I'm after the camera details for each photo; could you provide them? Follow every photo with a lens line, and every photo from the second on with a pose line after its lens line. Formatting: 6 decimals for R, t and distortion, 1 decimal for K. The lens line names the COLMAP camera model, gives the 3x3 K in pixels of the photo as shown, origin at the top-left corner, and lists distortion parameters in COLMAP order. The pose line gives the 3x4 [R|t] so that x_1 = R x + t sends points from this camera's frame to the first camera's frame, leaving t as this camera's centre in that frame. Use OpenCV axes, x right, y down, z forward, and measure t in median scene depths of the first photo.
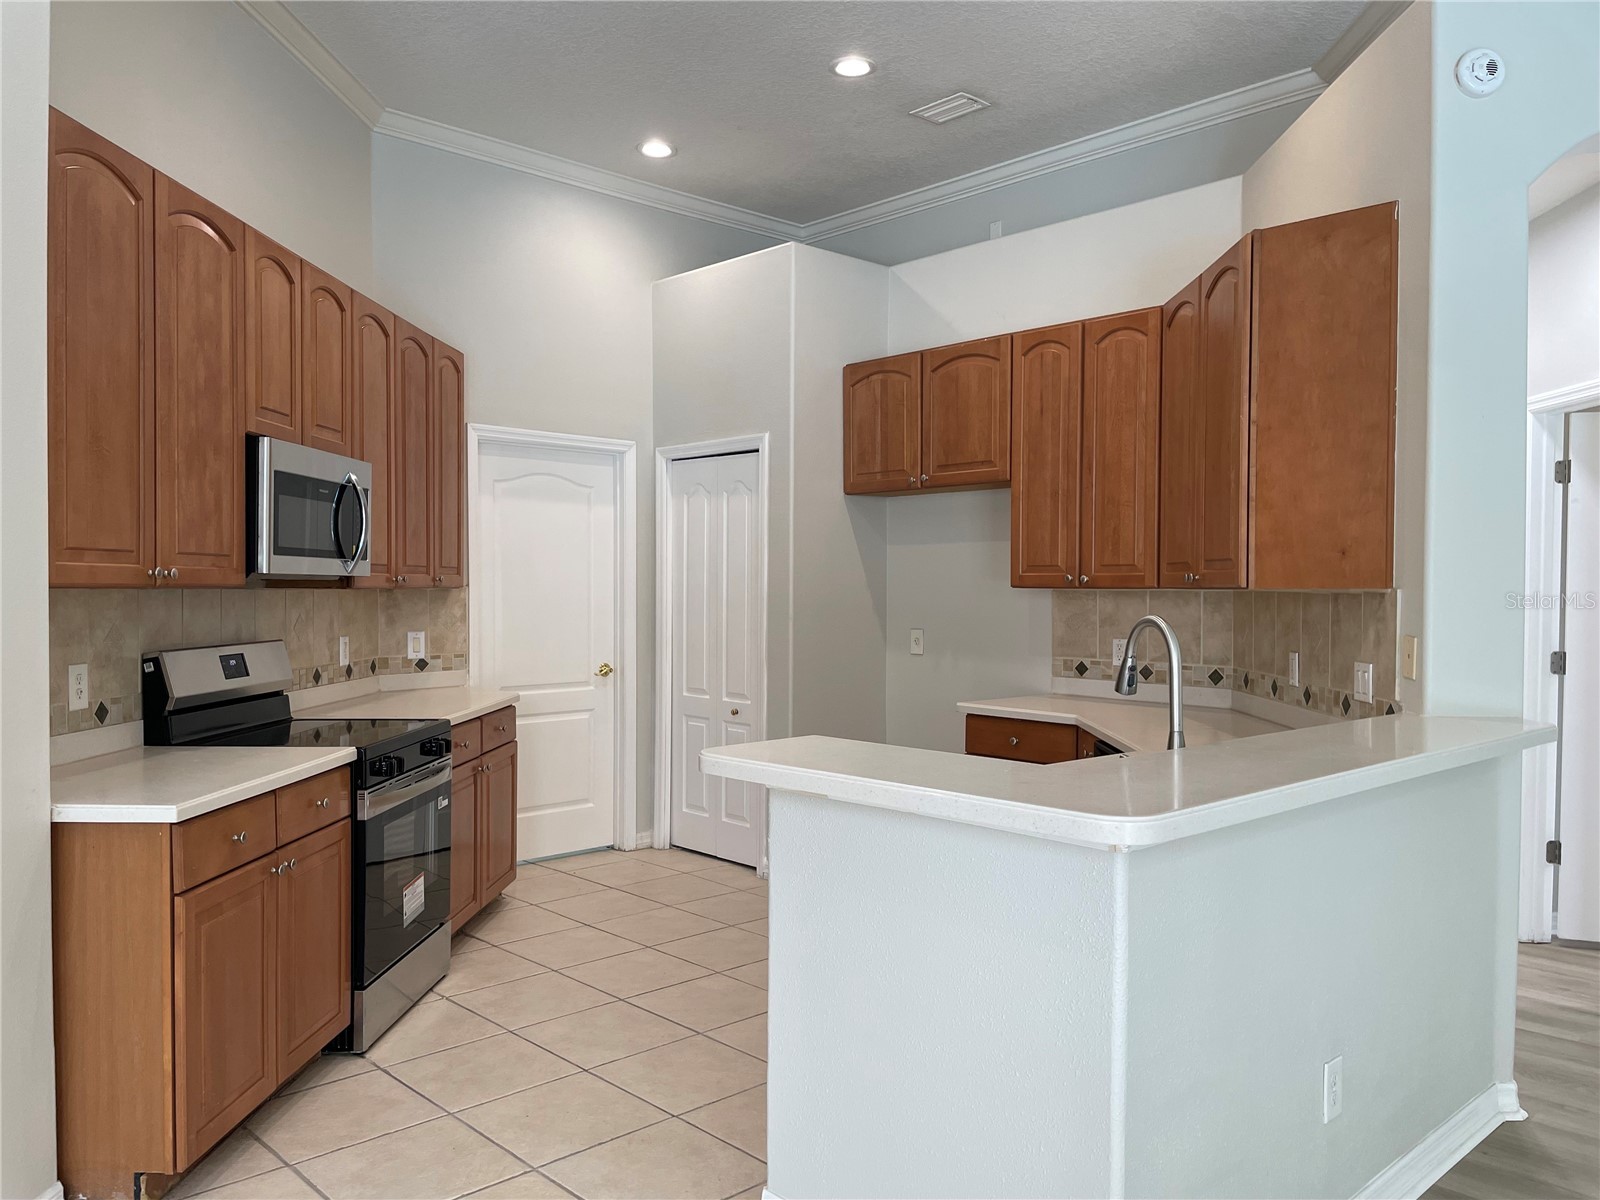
lens RADIAL K [[1223.9, 0, 787.9], [0, 1223.9, 609.4], [0, 0, 1]] dist [0.091738, -0.127388]
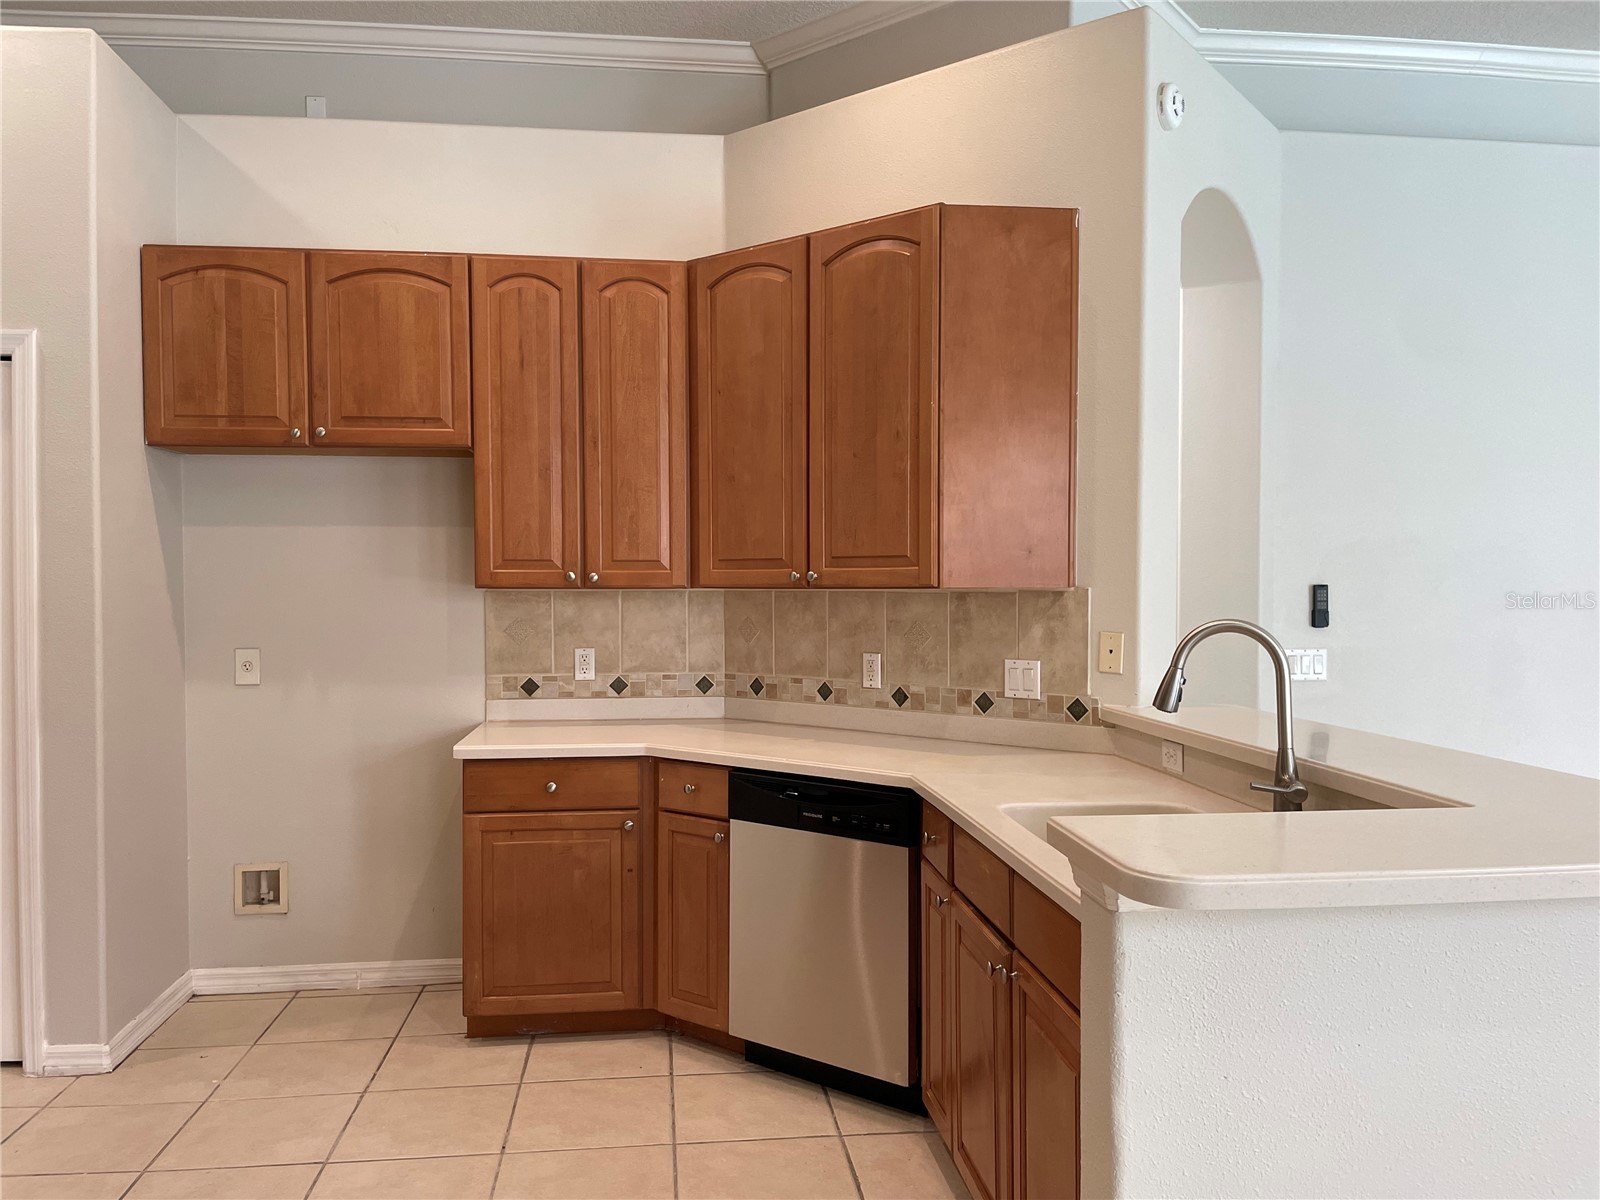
lens RADIAL K [[1204.1, 0, 790.7], [0, 1204.1, 604.3], [0, 0, 1]] dist [0.124994, -0.194184]
pose [[0.596434, -0.017482, 0.802471, -0.325888], [0.019449, 0.999784, 0.007325, -0.009904], [-0.802426, 0.011238, 0.596645, 0.413027]]
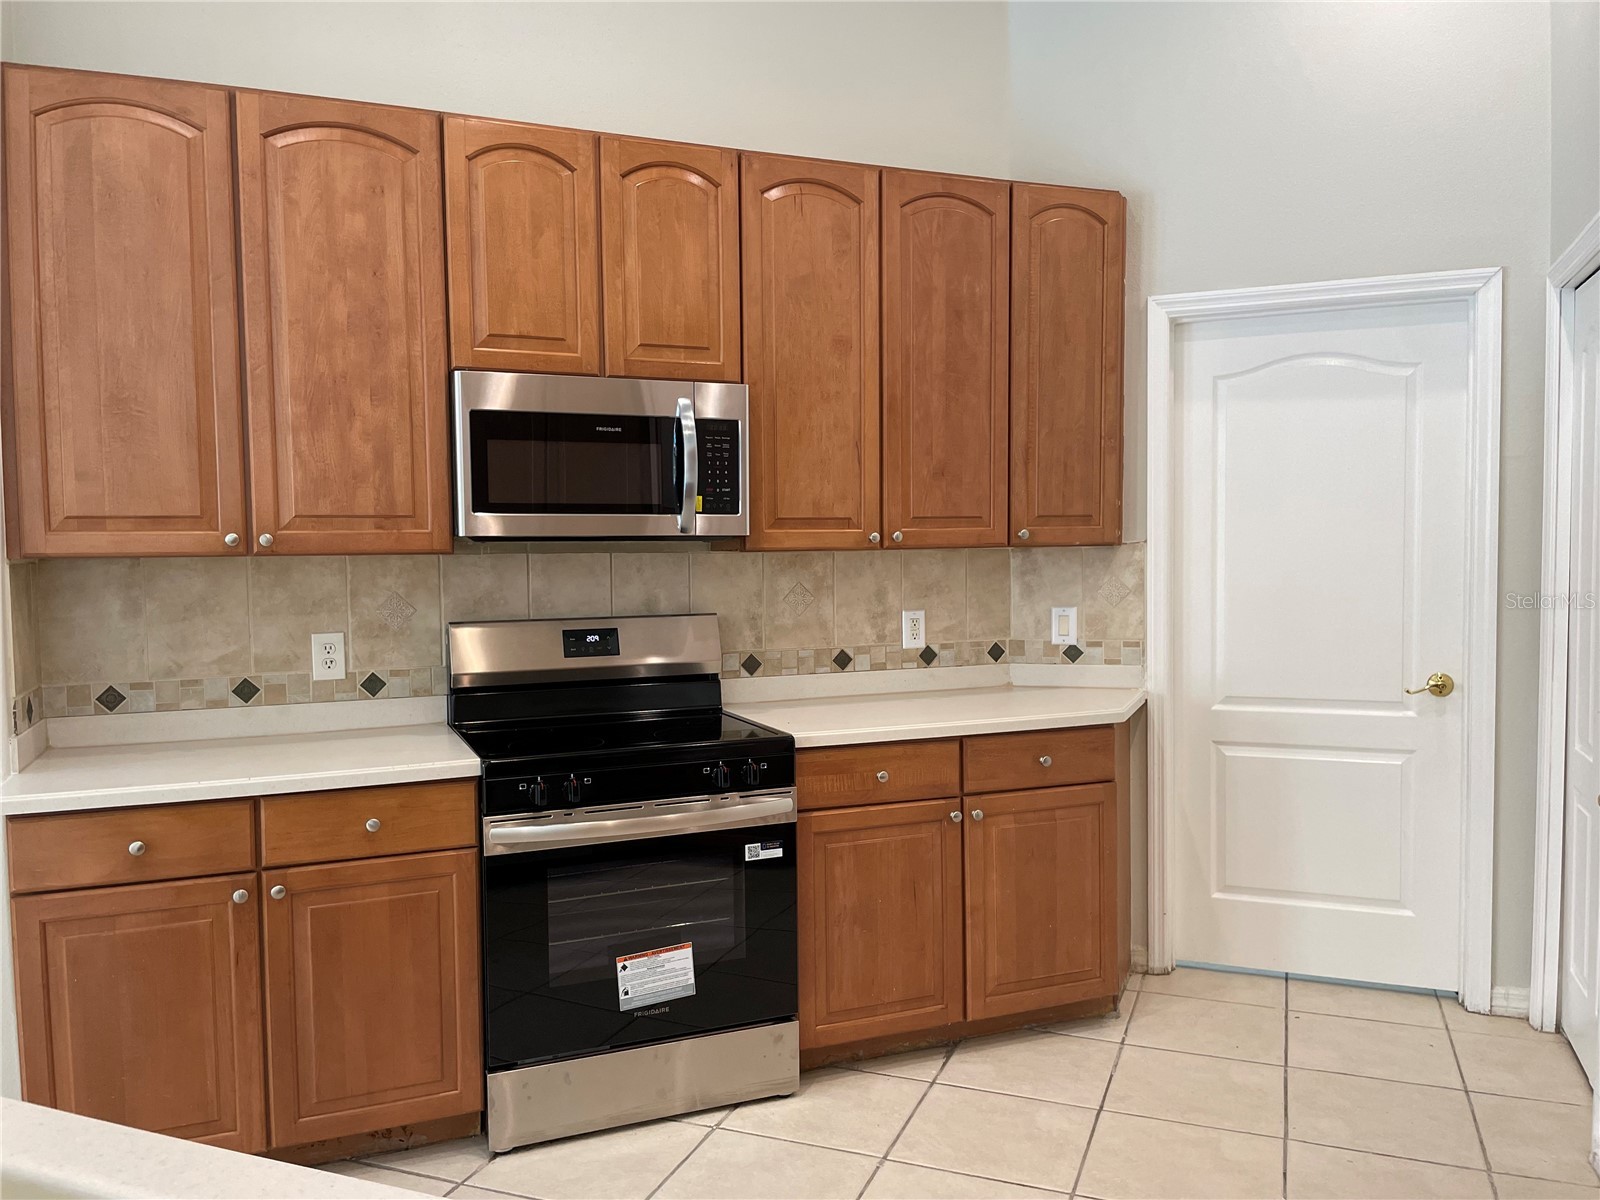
lens RADIAL K [[1223.9, 0, 787.9], [0, 1223.9, 609.4], [0, 0, 1]] dist [0.091738, -0.127388]
pose [[0.422806, 0.038410, -0.905406, 0.314904], [-0.003027, 0.999156, 0.040973, -0.010542], [0.906215, -0.014583, 0.422566, 0.626518]]
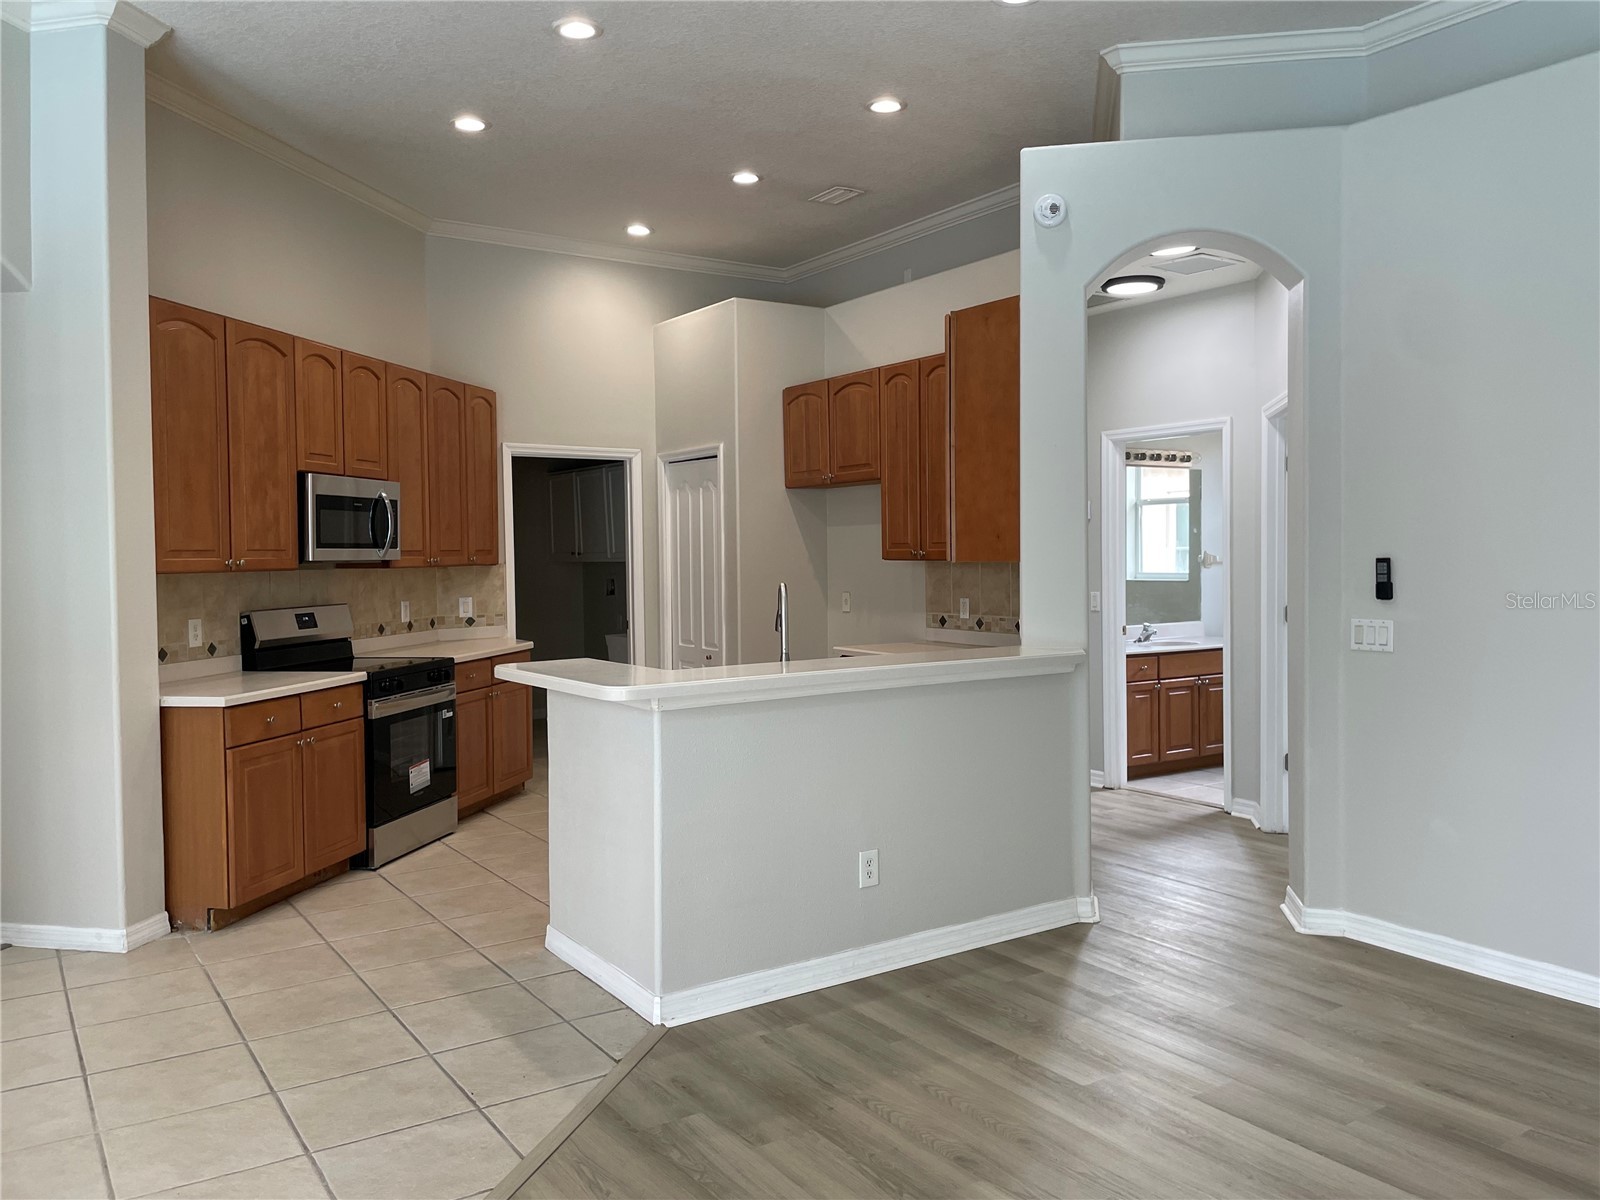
lens RADIAL K [[1222.7, 0, 807.9], [0, 1222.7, 588.6], [0, 0, 1]] dist [0.092661, -0.129521]
pose [[0.987663, -0.010199, -0.156259, 0.324997], [0.012074, 0.999866, 0.011054, -0.002652], [0.156126, -0.012805, 0.987654, -0.326382]]
